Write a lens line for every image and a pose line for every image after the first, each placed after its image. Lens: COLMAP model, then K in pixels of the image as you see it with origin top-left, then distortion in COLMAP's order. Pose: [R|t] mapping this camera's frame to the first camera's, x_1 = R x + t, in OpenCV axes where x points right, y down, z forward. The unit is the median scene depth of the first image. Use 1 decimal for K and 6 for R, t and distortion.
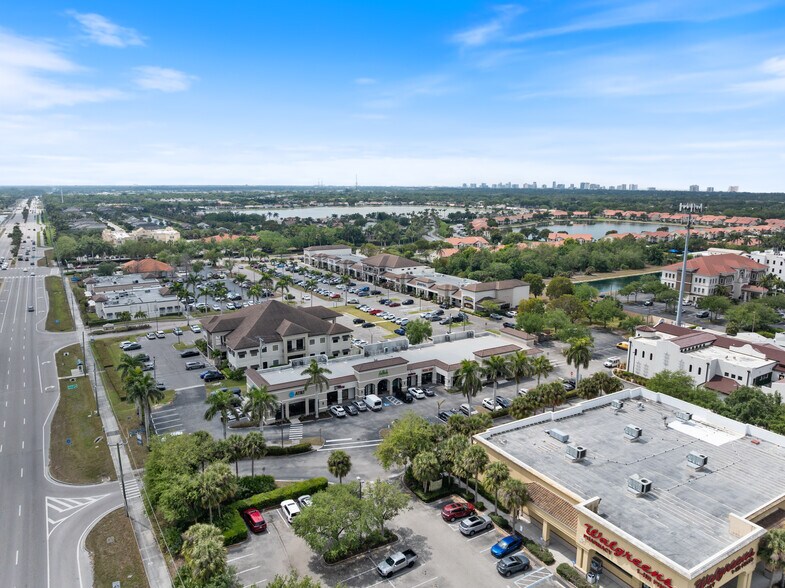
lens RADIAL K [[550.4, 0, 392.5], [0, 550.4, 294.0], [0, 0, 1]] dist [-0.033378, -0.009015]
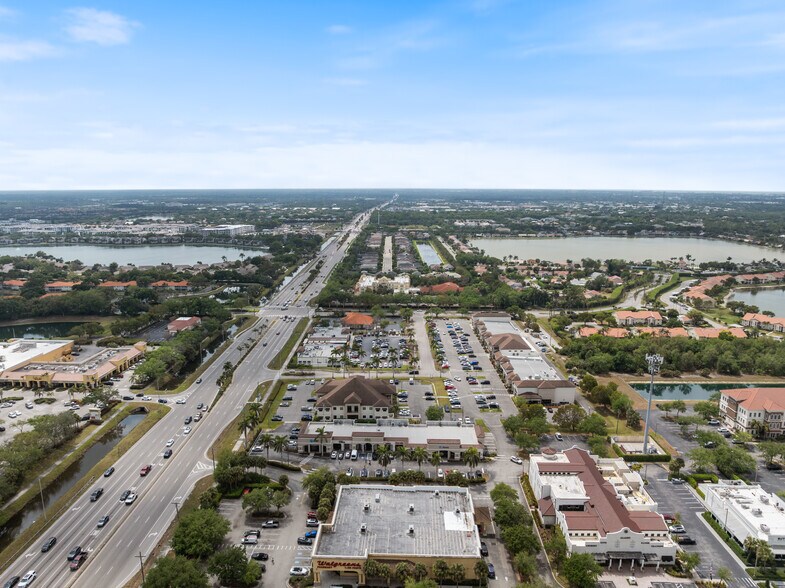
lens RADIAL K [[550.4, 0, 392.5], [0, 550.4, 294.0], [0, 0, 1]] dist [-0.033378, -0.009015]
pose [[0.841832, 0.099163, -0.530552, 0.792506], [-0.101051, 0.994553, 0.025548, -0.317048], [0.530196, 0.032106, 0.847267, -0.402113]]
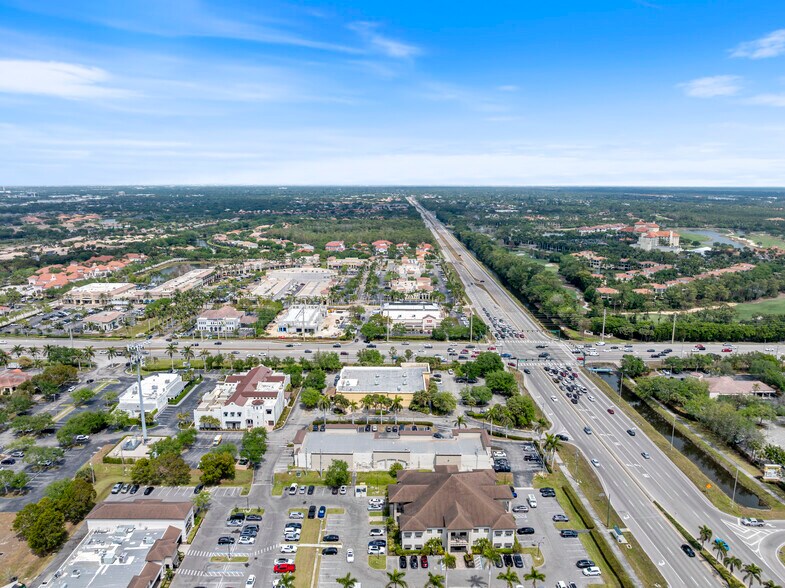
lens RADIAL K [[550.4, 0, 392.5], [0, 550.4, 294.0], [0, 0, 1]] dist [-0.033378, -0.009015]
pose [[-0.853079, -0.121378, 0.507468, -0.657374], [0.089099, 0.924397, 0.370879, -0.779255], [-0.514119, 0.361603, -0.777769, 1.871840]]
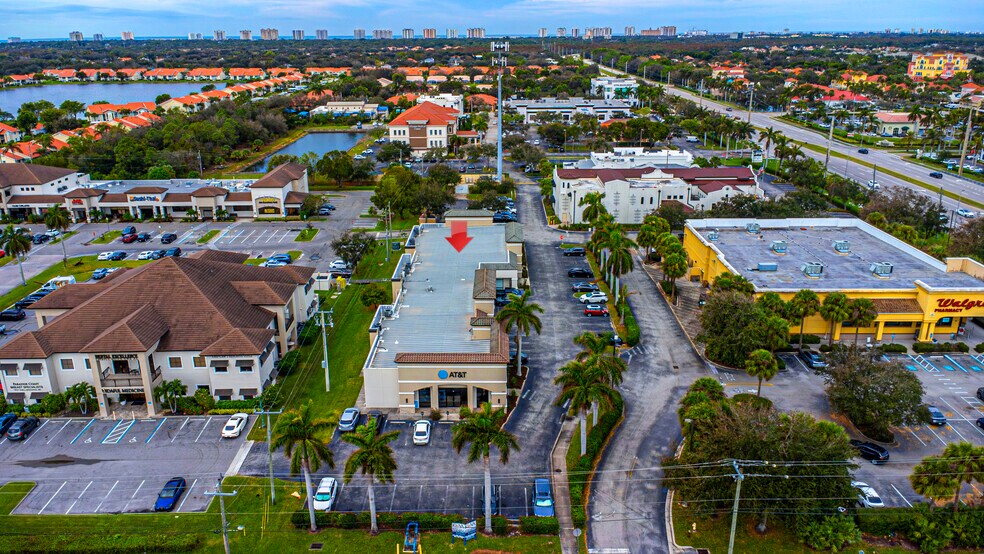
lens RADIAL K [[707.2, 0, 492.0], [0, 707.2, 277.0], [0, 0, 1]] dist [-0.005021, 0.004425]
pose [[0.519855, -0.286020, 0.804949, -0.613301], [0.175466, 0.957943, 0.227062, -0.067986], [-0.836039, 0.023202, 0.548178, 0.420919]]
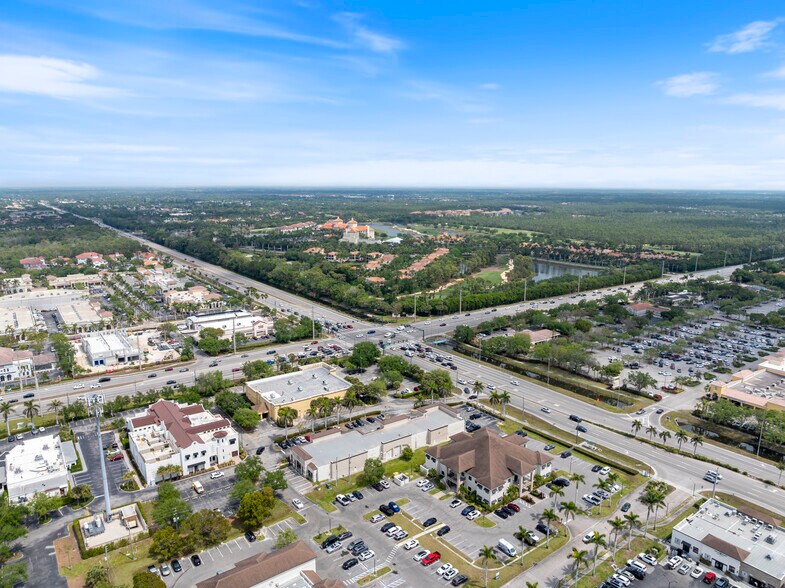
lens RADIAL K [[550.4, 0, 392.5], [0, 550.4, 294.0], [0, 0, 1]] dist [-0.033378, -0.009015]
pose [[-0.995966, -0.000638, -0.089725, 0.130079], [-0.035301, 0.922116, 0.385299, -0.818269], [0.082491, 0.386912, -0.918419, 2.130141]]
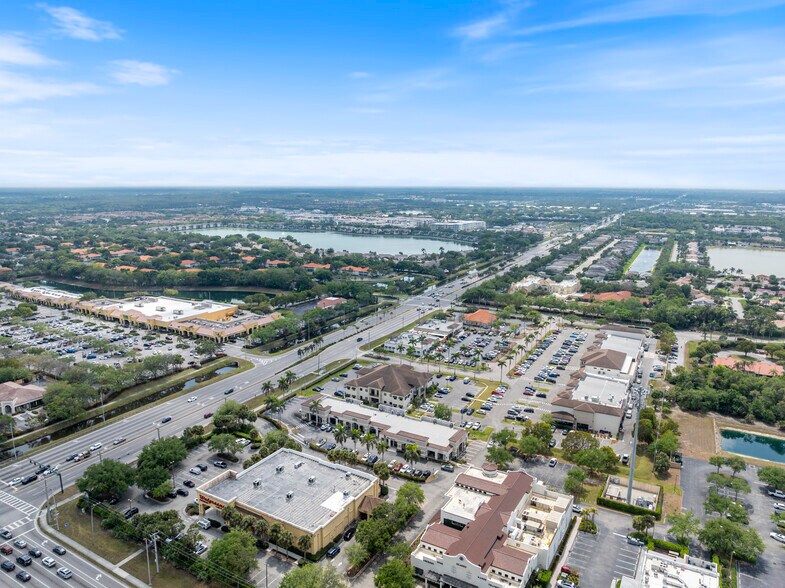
lens RADIAL K [[550.4, 0, 392.5], [0, 550.4, 294.0], [0, 0, 1]] dist [-0.033378, -0.009015]
pose [[0.482823, 0.168694, -0.859316, 1.338572], [-0.171250, 0.980513, 0.096266, -0.406397], [0.858810, 0.100678, 0.502303, 0.095740]]
